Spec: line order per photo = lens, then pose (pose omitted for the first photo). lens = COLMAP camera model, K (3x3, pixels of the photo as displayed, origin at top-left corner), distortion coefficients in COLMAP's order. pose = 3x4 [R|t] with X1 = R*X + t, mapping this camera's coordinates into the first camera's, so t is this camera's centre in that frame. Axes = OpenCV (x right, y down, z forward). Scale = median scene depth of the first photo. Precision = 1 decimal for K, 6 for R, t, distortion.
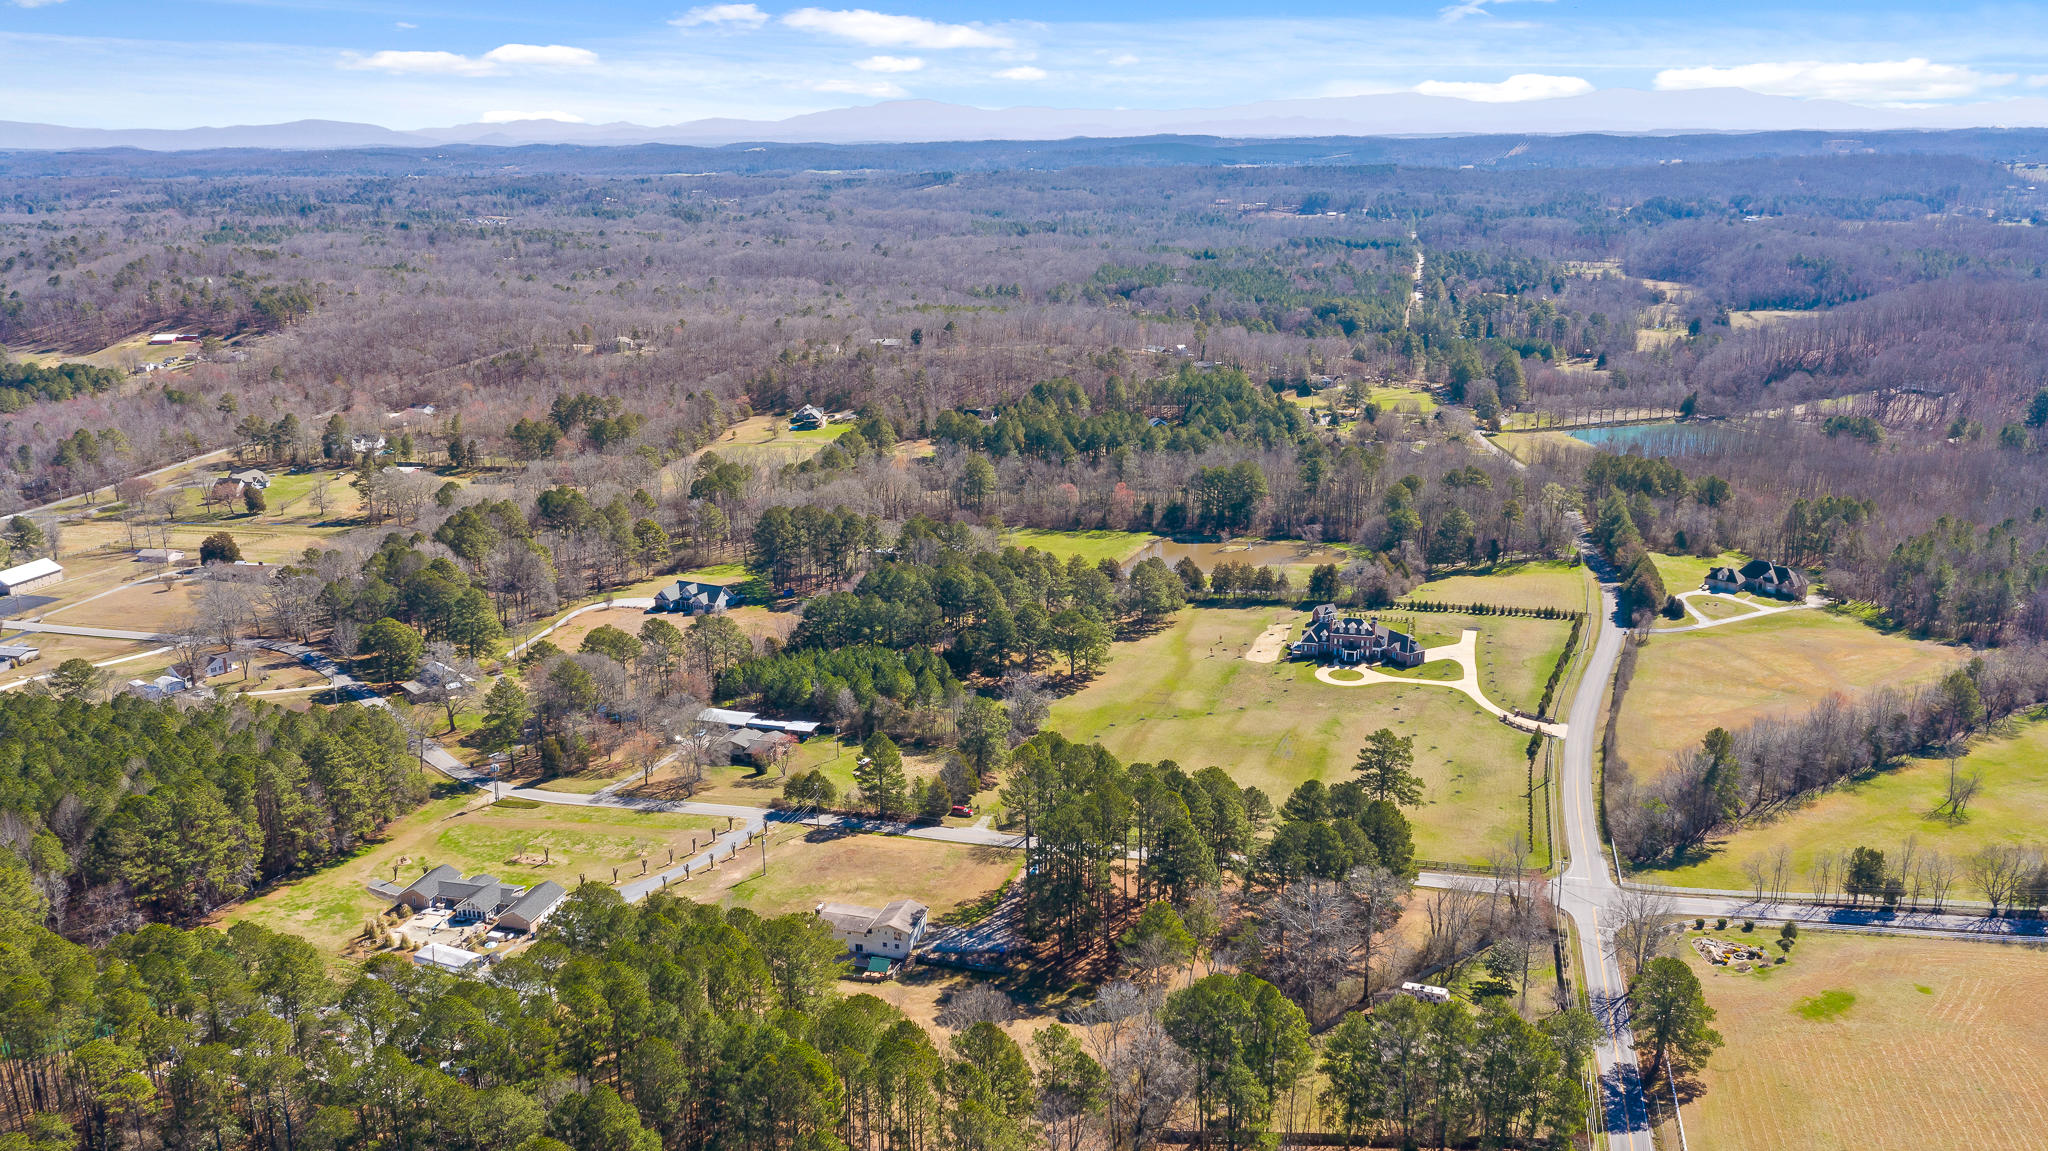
lens RADIAL K [[1605.8, 0, 1022.4], [0, 1605.8, 571.6], [0, 0, 1]] dist [0.000935, 0.007515]
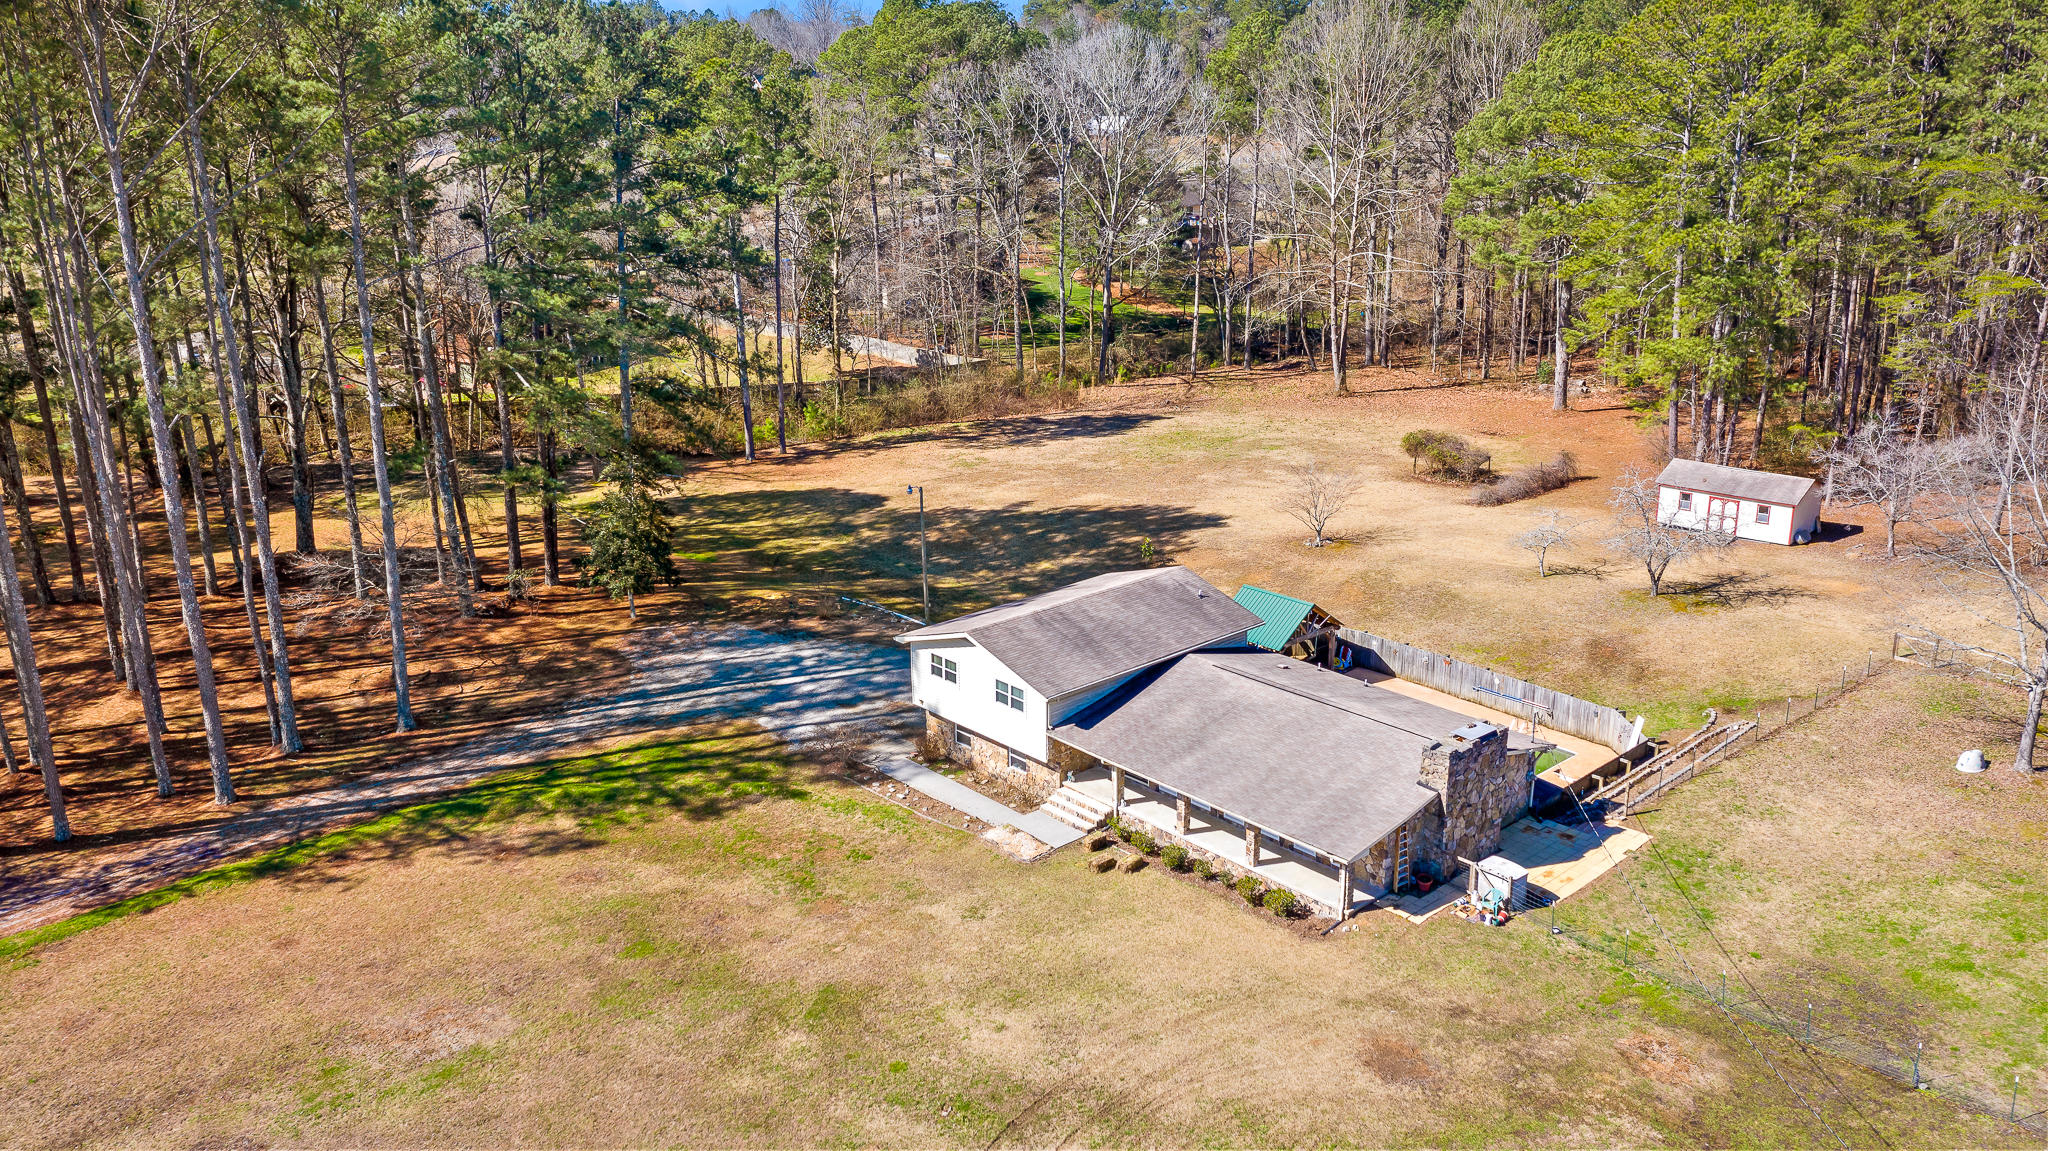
lens RADIAL K [[1605.8, 0, 1009.6], [0, 1605.8, 578.2], [0, 0, 1]] dist [0.000935, 0.007515]
pose [[-0.842454, -0.137608, 0.520899, -0.140324], [0.162655, 0.856758, 0.489396, 0.095819], [-0.513629, 0.497020, -0.699397, 0.942989]]
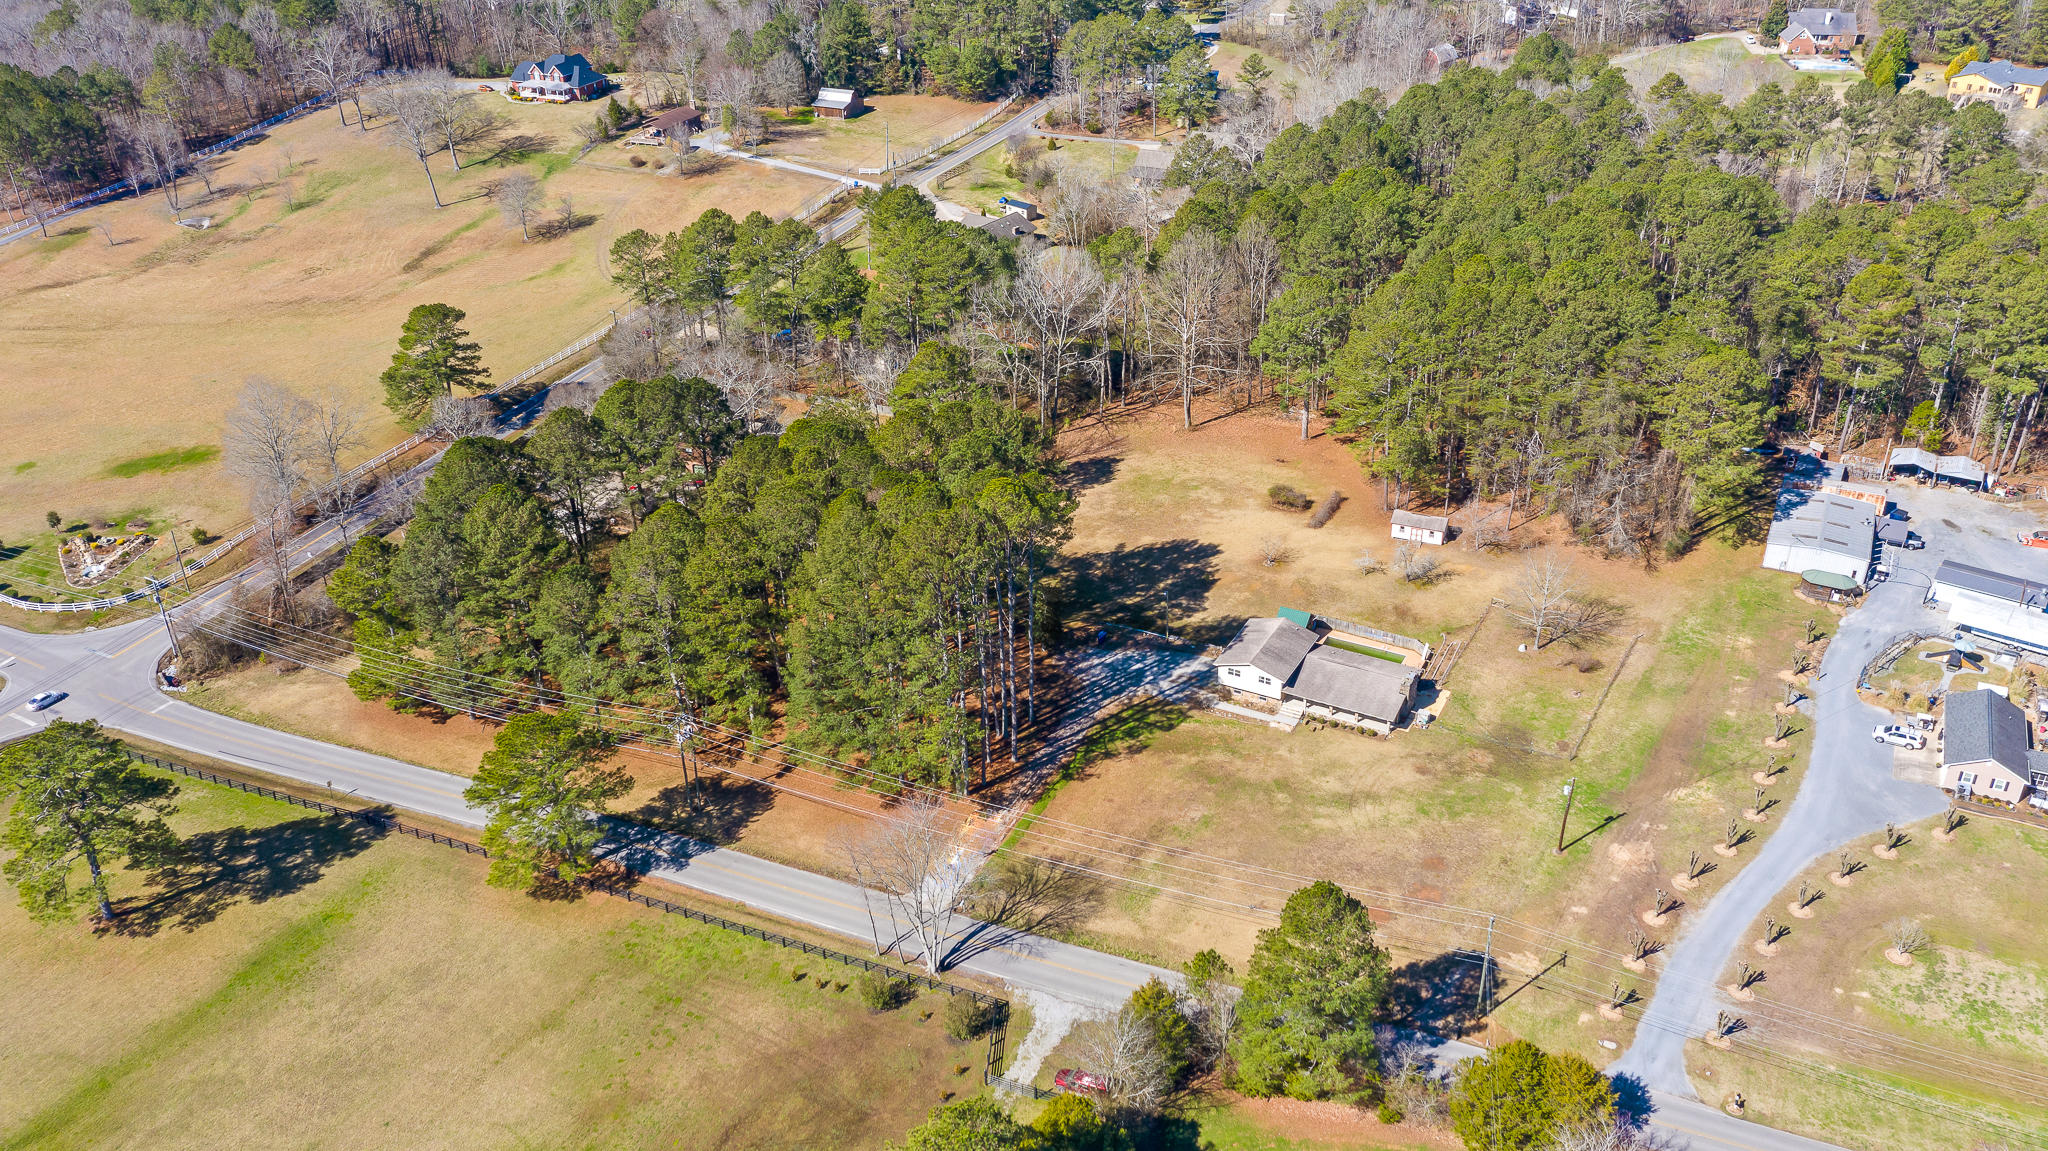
lens RADIAL K [[1605.8, 0, 1034.2], [0, 1605.8, 565.9], [0, 0, 1]] dist [0.000935, 0.007515]
pose [[-0.978639, -0.080554, 0.189147, -0.084332], [0.072133, 0.727007, 0.682831, -0.172874], [-0.192516, 0.681889, -0.705667, 1.166918]]
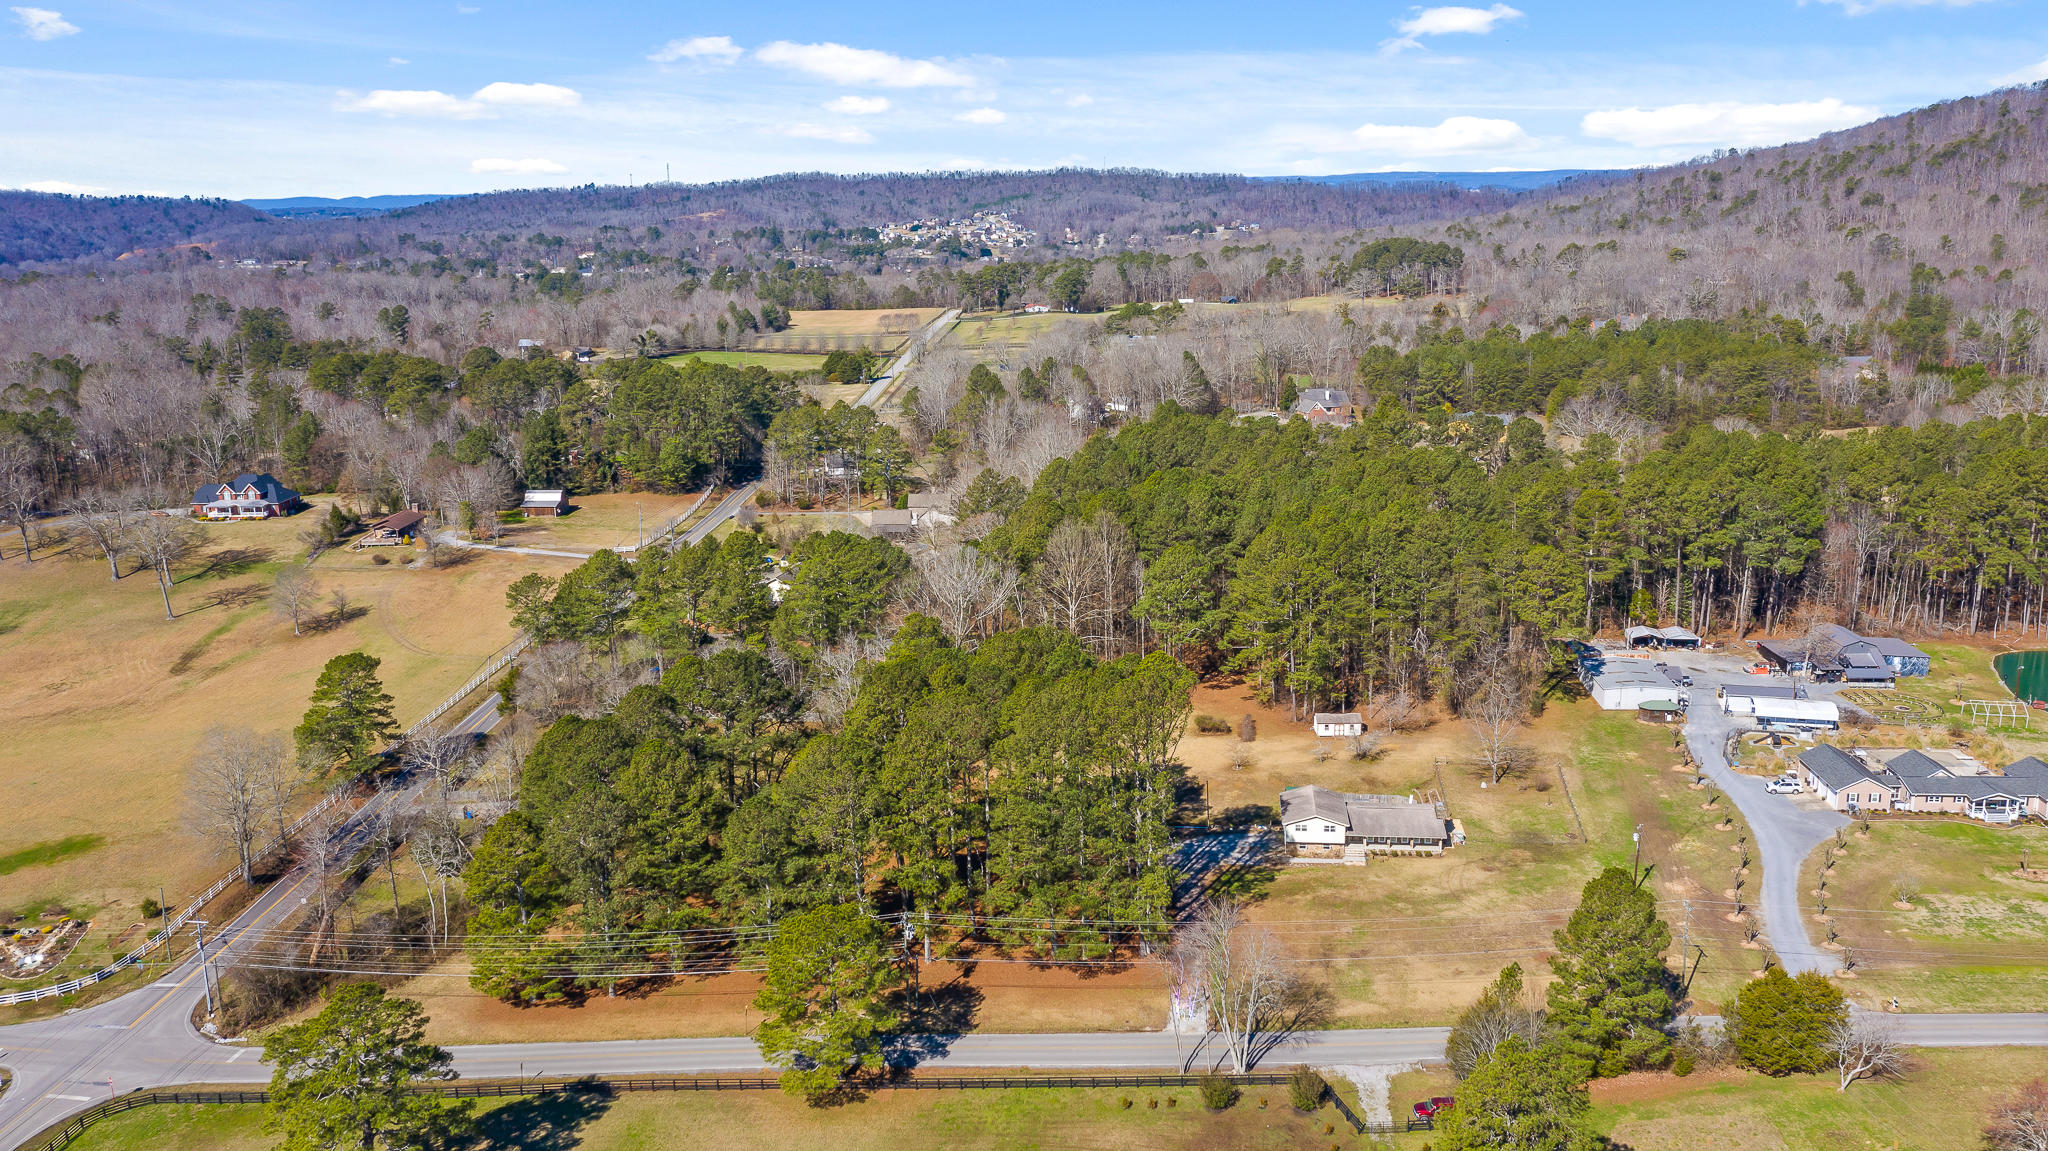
lens RADIAL K [[1605.8, 0, 1020.4], [0, 1605.8, 584.2], [0, 0, 1]] dist [0.000935, 0.007515]
pose [[-0.984683, 0.063089, -0.162541, 0.122816], [-0.020133, 0.884864, 0.465414, -0.147037], [0.173189, 0.461557, -0.870040, 1.262304]]
